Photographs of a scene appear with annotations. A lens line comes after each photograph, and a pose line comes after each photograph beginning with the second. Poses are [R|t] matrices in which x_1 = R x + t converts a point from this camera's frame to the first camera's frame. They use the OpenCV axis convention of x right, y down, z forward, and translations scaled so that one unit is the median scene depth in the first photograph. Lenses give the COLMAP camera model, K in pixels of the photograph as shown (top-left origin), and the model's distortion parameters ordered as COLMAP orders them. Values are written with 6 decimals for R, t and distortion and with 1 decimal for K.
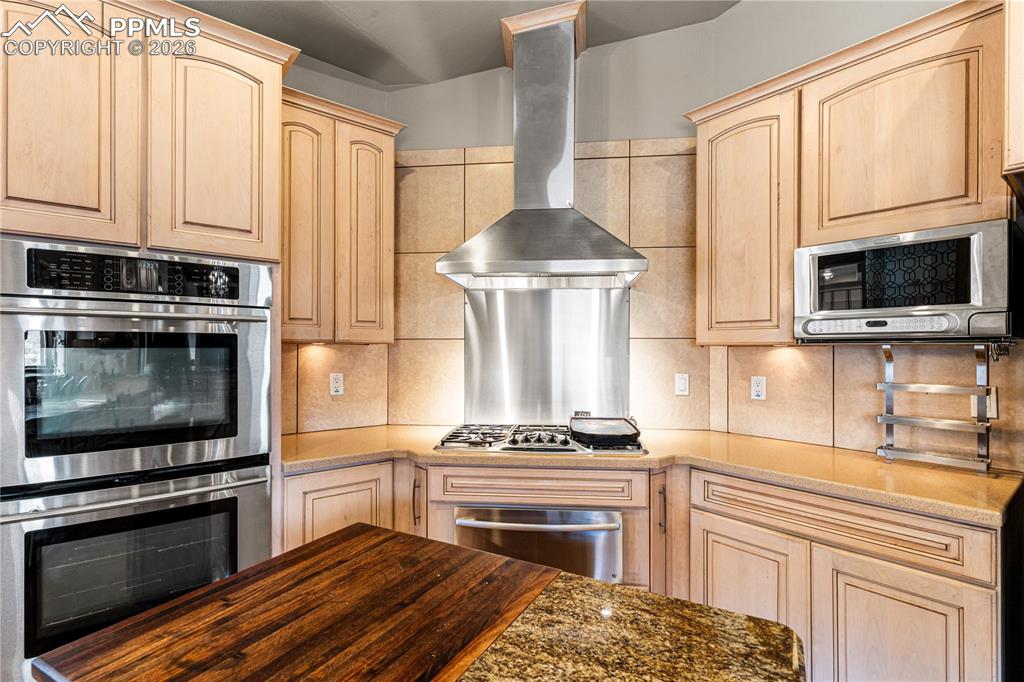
lens RADIAL K [[487.1, 0, 510.2], [0, 487.1, 350.4], [0, 0, 1]] dist [0.001851, 0.001109]
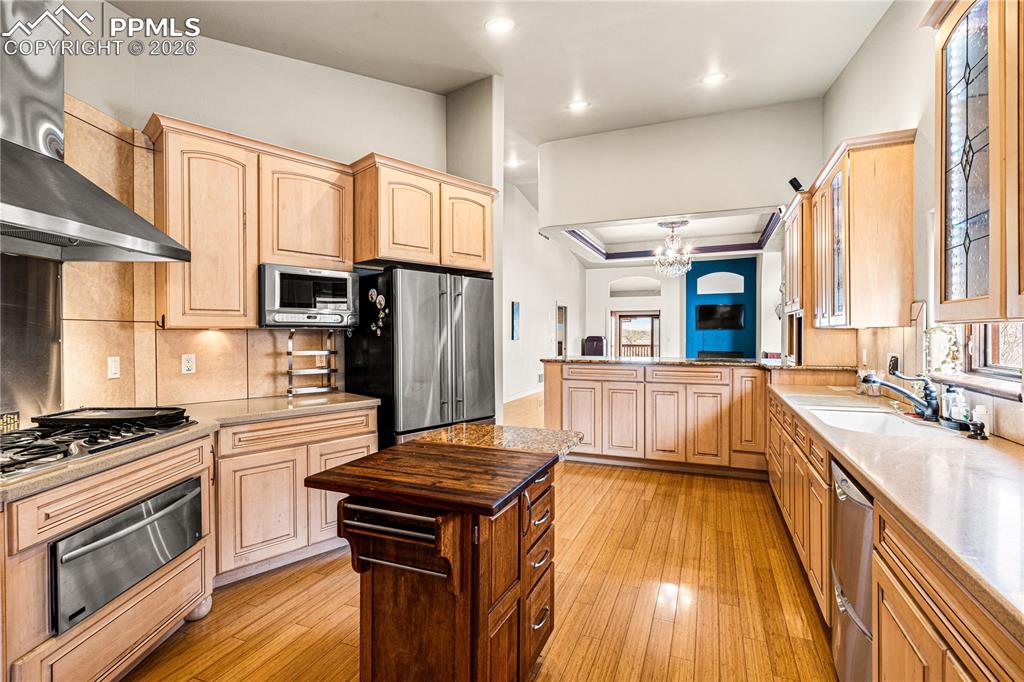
lens RADIAL K [[487.1, 0, 510.2], [0, 487.1, 350.4], [0, 0, 1]] dist [0.001851, 0.001109]
pose [[-0.096564, -0.035530, 0.994692, -0.819442], [0.006583, 0.999318, 0.036334, 0.004874], [-0.995305, 0.010056, -0.096264, 0.334761]]
